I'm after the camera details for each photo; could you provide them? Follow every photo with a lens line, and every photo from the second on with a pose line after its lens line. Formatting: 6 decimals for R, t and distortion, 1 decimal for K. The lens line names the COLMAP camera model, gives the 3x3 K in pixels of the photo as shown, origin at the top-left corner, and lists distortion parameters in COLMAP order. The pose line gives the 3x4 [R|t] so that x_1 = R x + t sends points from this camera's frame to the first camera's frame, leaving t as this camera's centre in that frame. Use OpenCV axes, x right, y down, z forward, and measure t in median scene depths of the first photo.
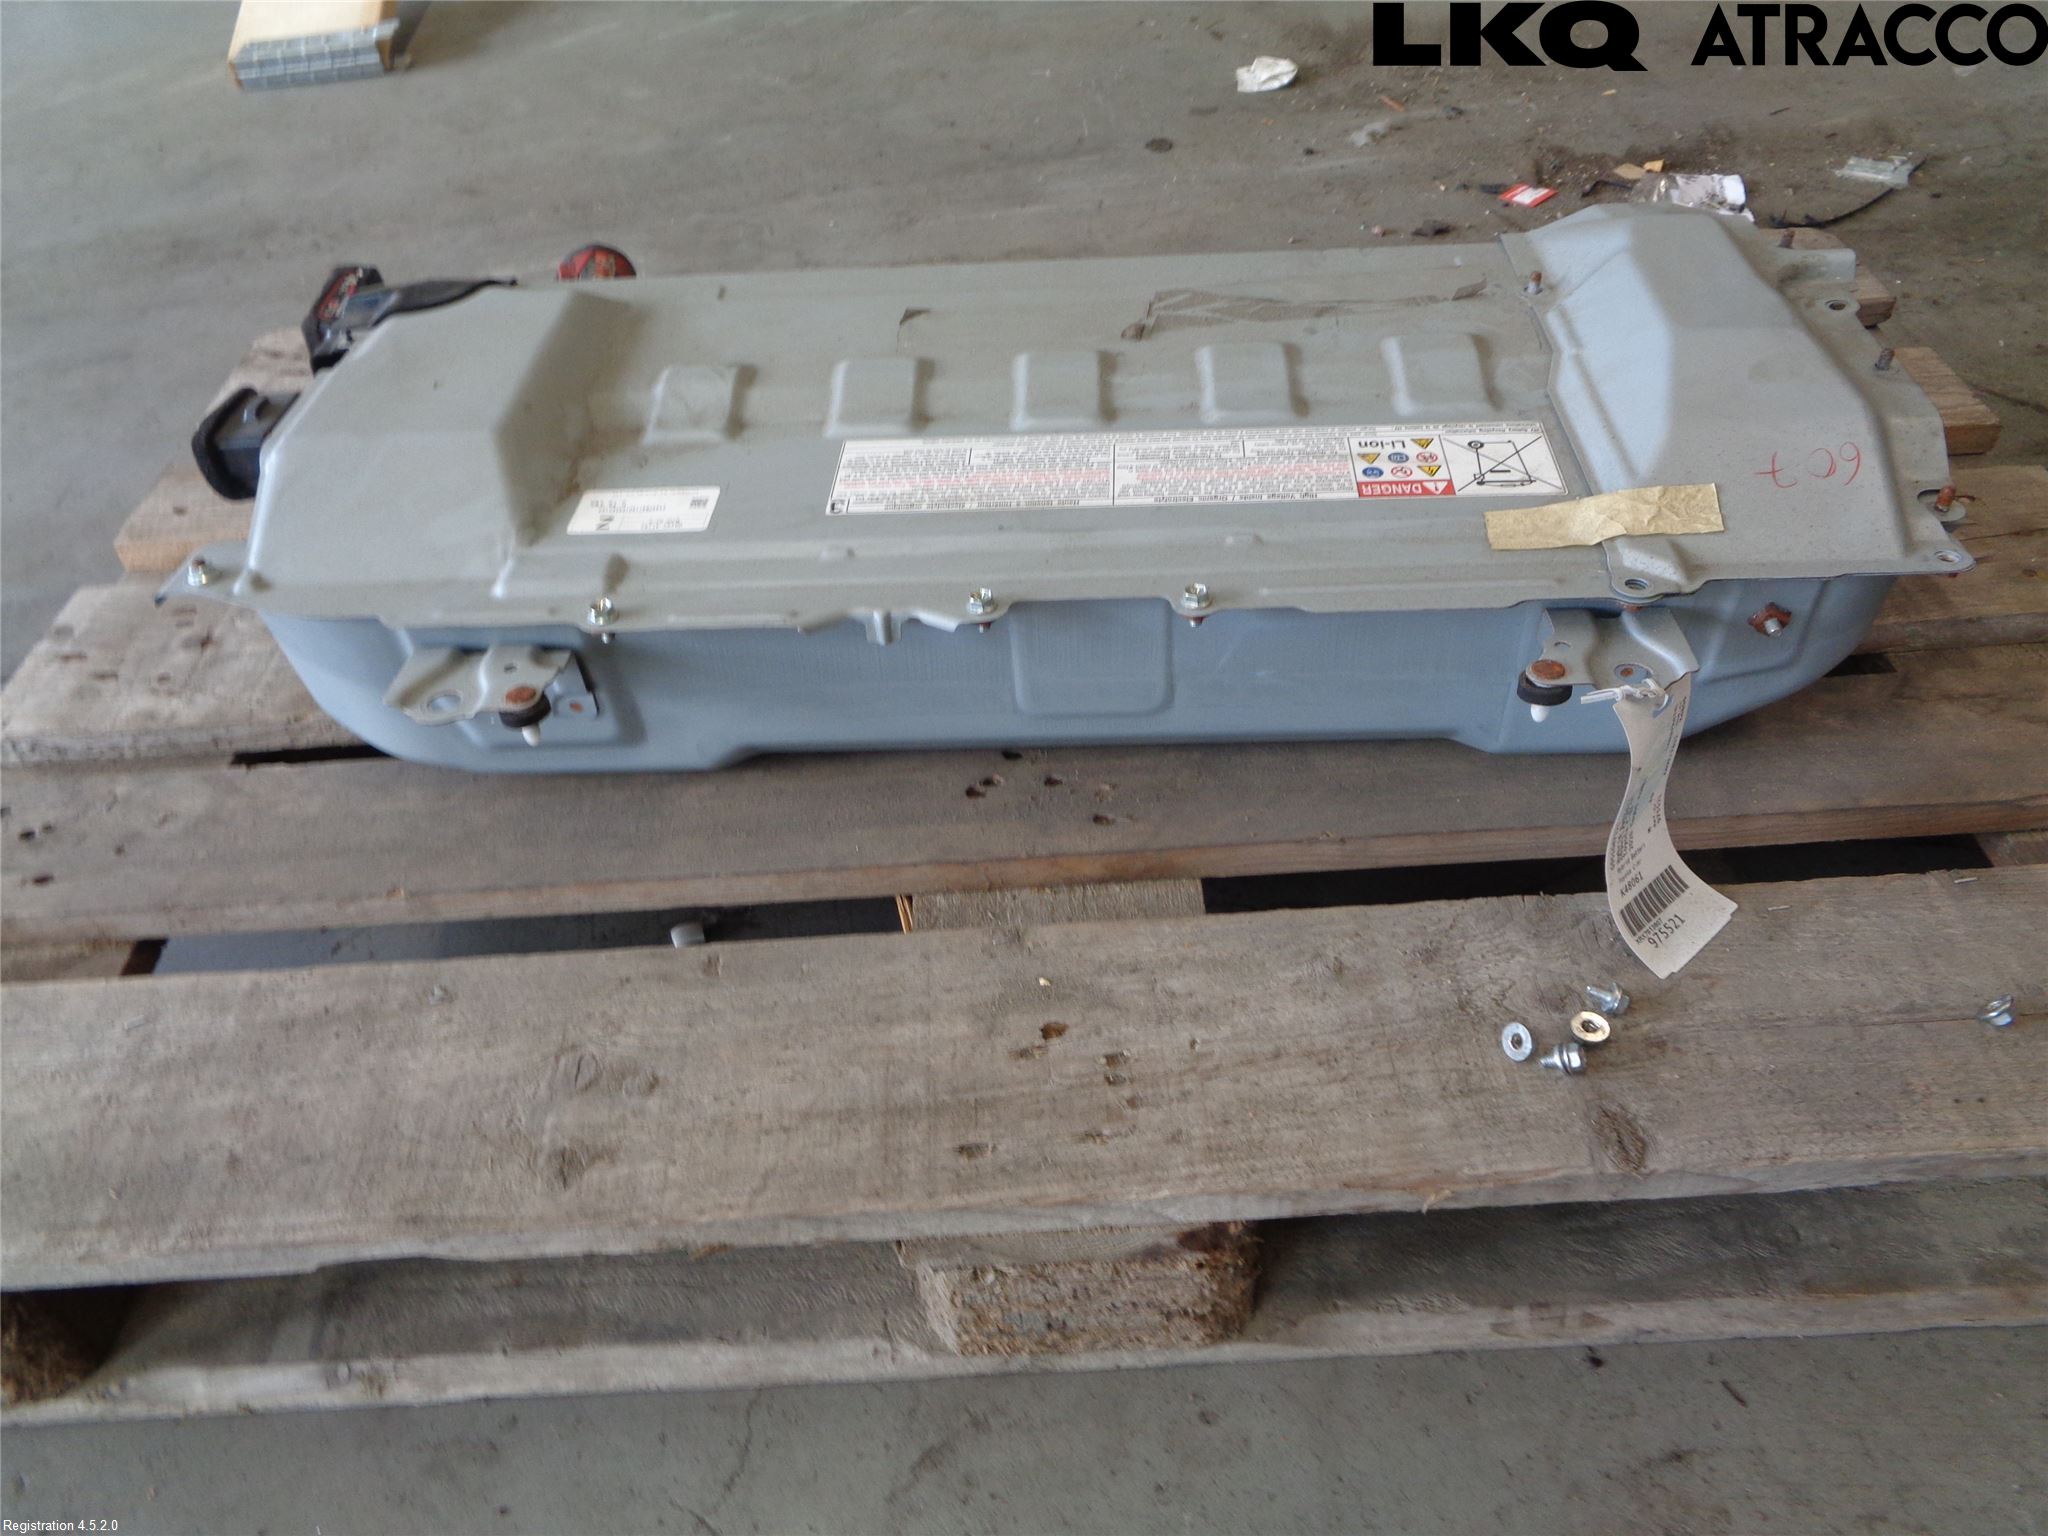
lens RADIAL K [[1545.6, 0, 1033.4], [0, 1545.6, 769.4], [0, 0, 1]] dist [-0.003038, 0.005570]
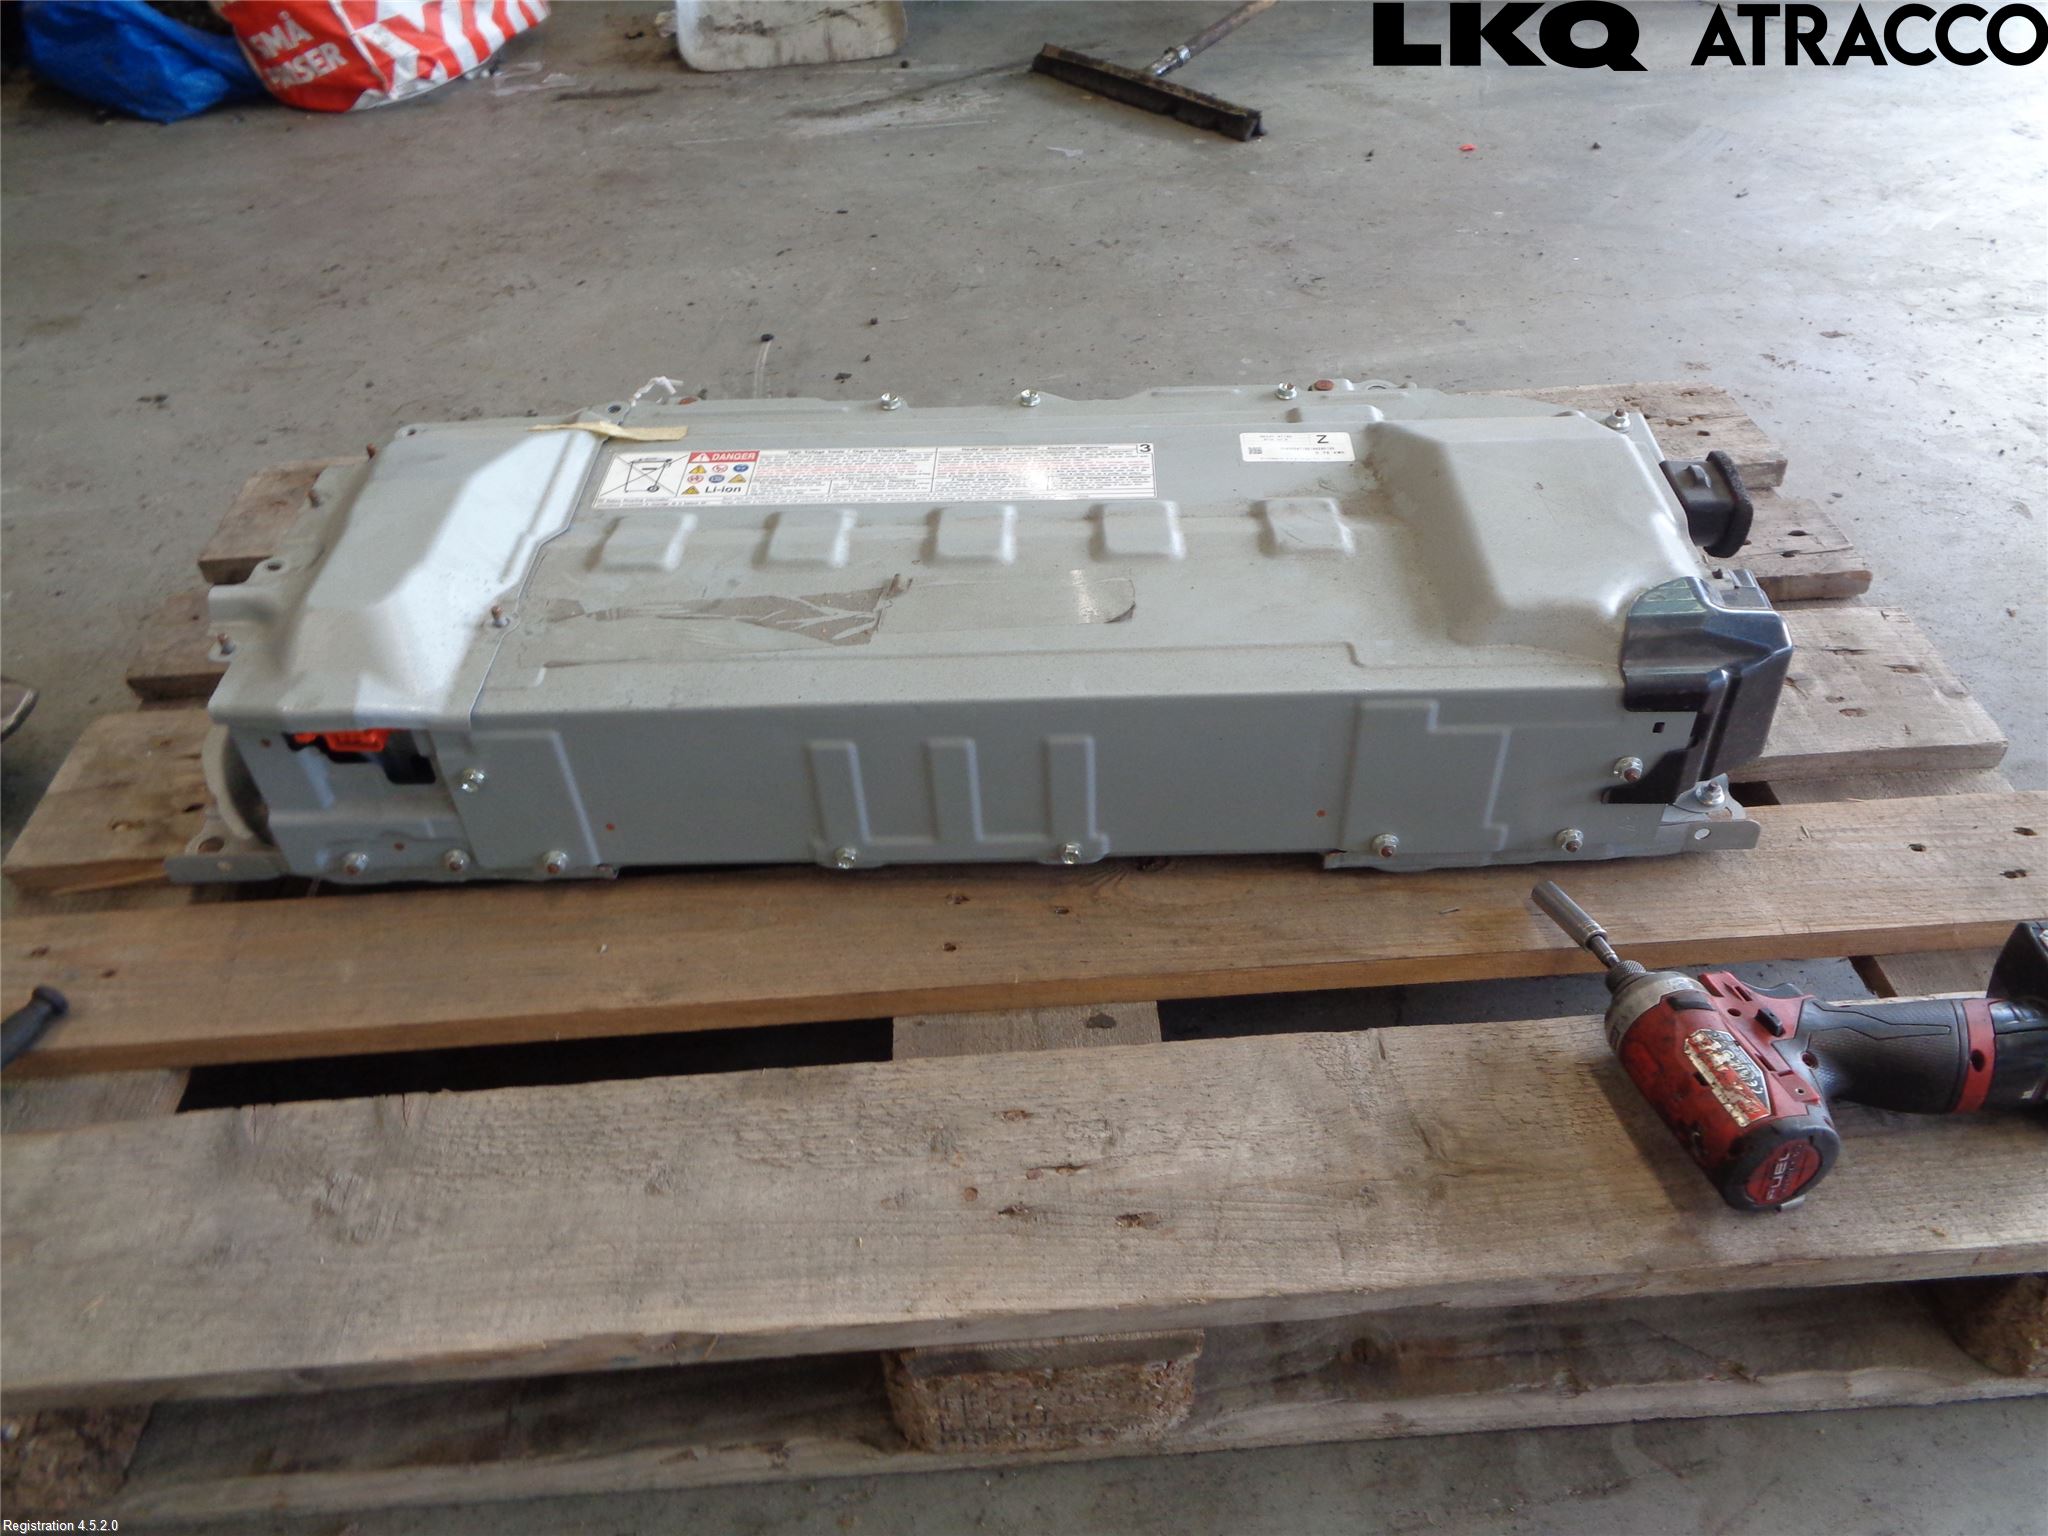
lens RADIAL K [[1545.6, 0, 1032.6], [0, 1545.6, 769.4], [0, 0, 1]] dist [-0.003038, 0.005570]
pose [[-0.994707, 0.092270, 0.045215, -0.065190], [0.053926, 0.094218, 0.994090, -1.444591], [0.087464, 0.991266, -0.098695, 1.378981]]
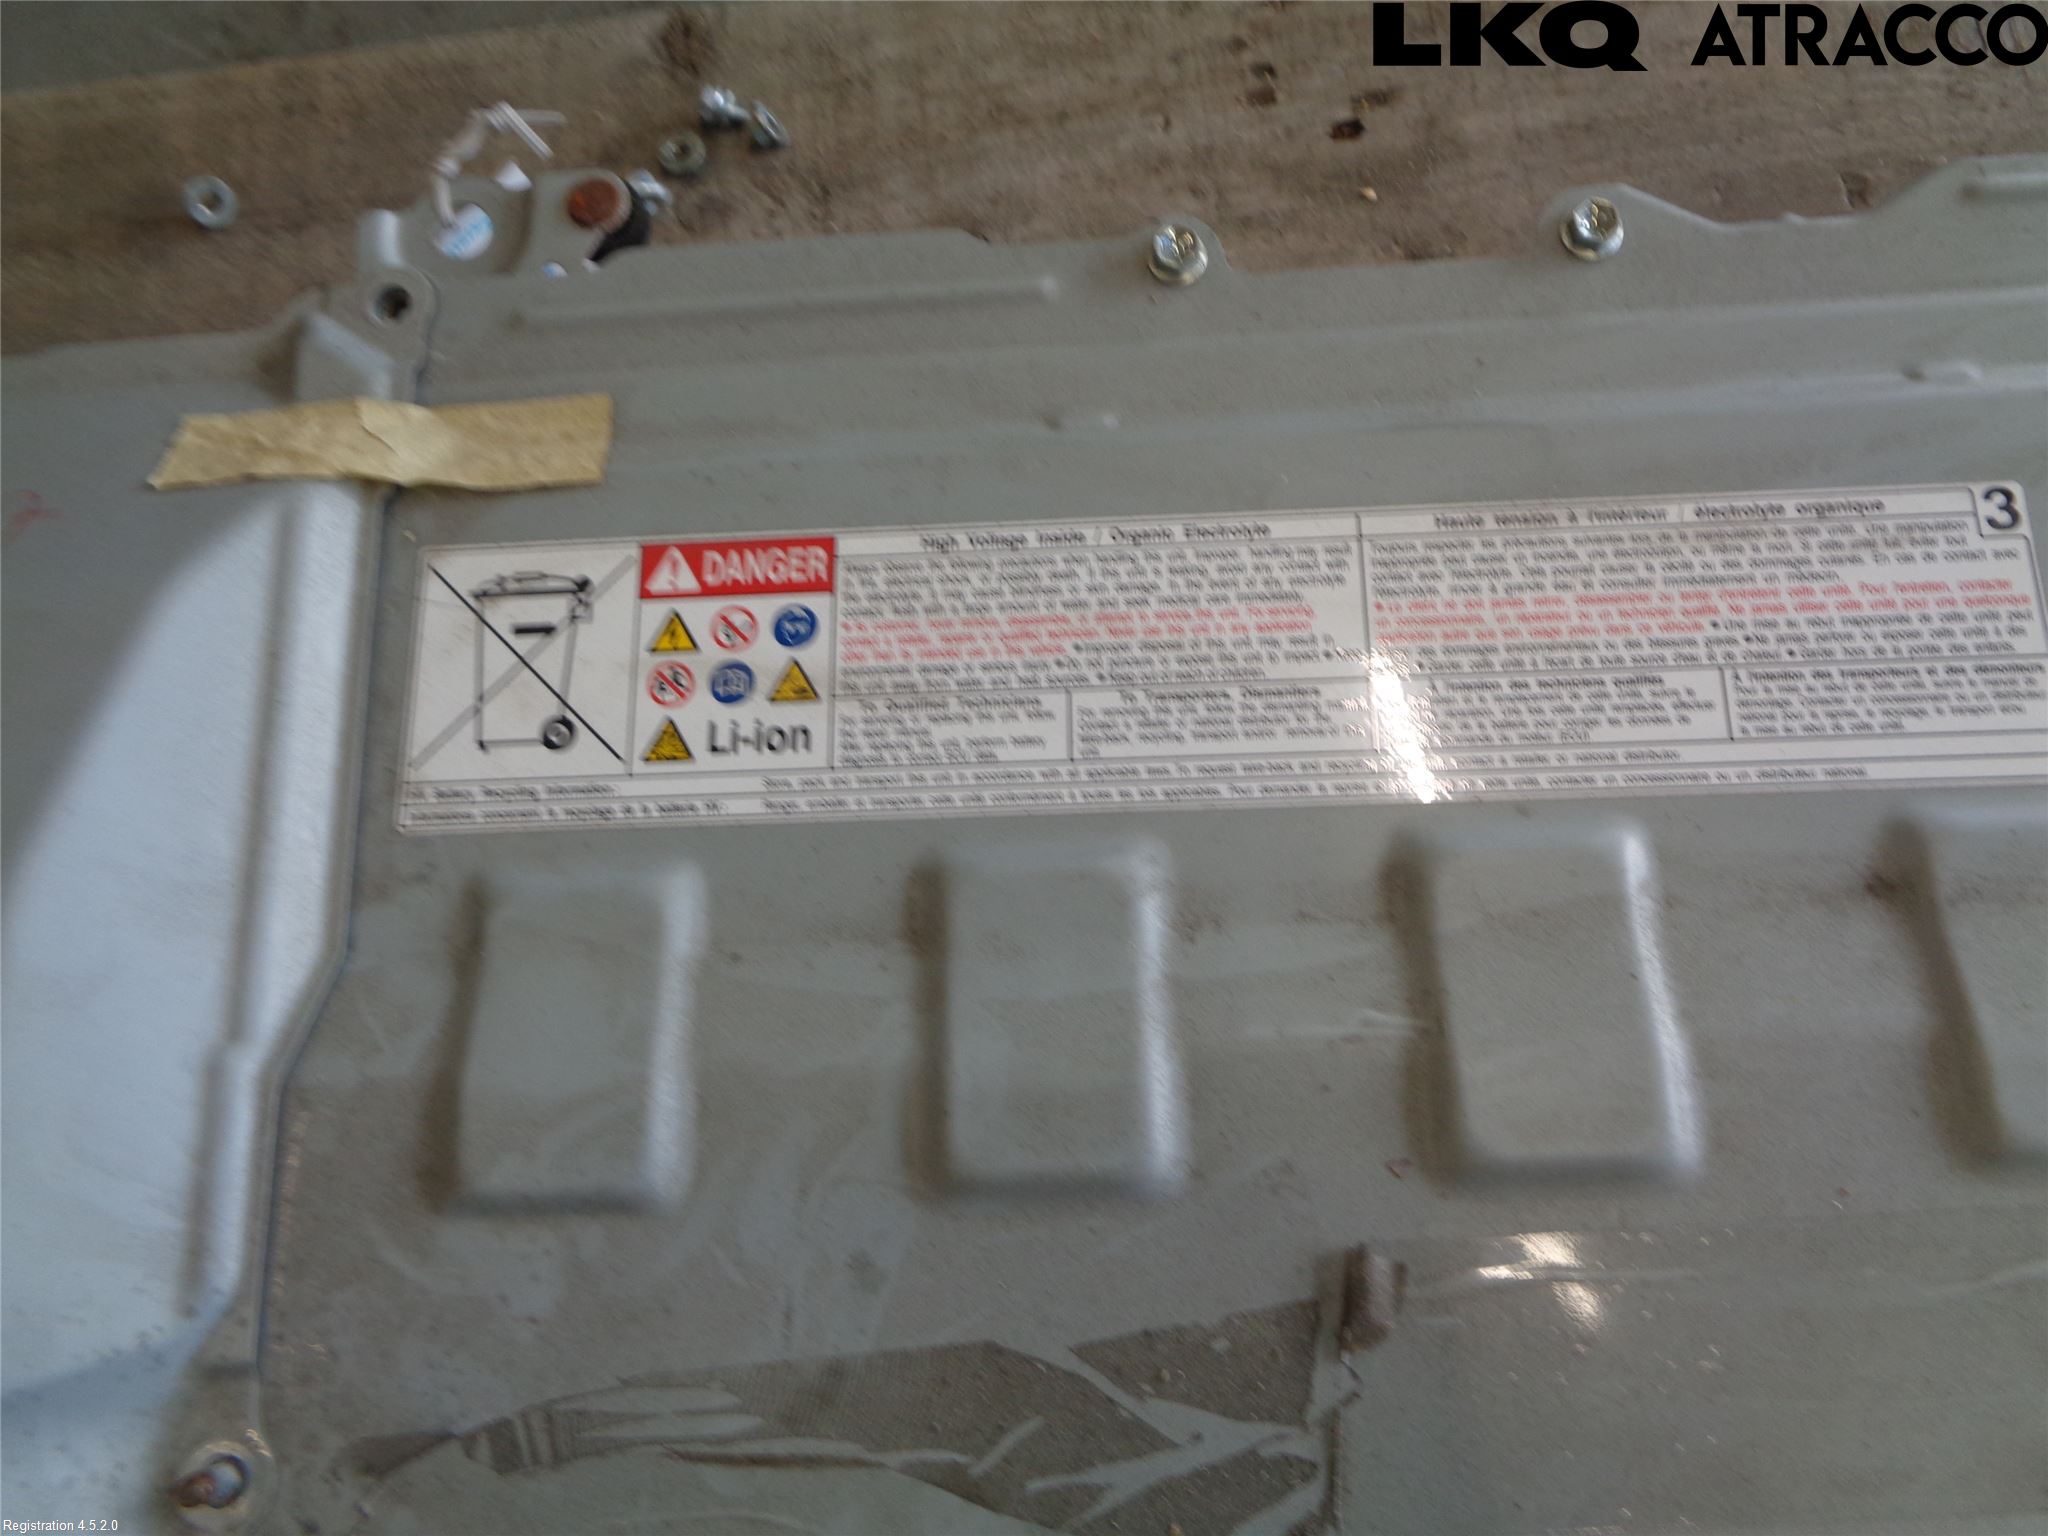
lens RADIAL K [[1545.6, 0, 1030.1], [0, 1545.6, 768.2], [0, 0, 1]] dist [-0.003038, 0.005570]
pose [[-0.988035, 0.097867, 0.119199, 0.097686], [0.061024, -0.461726, 0.884921, -0.600072], [0.141642, 0.881607, 0.450229, 0.821130]]
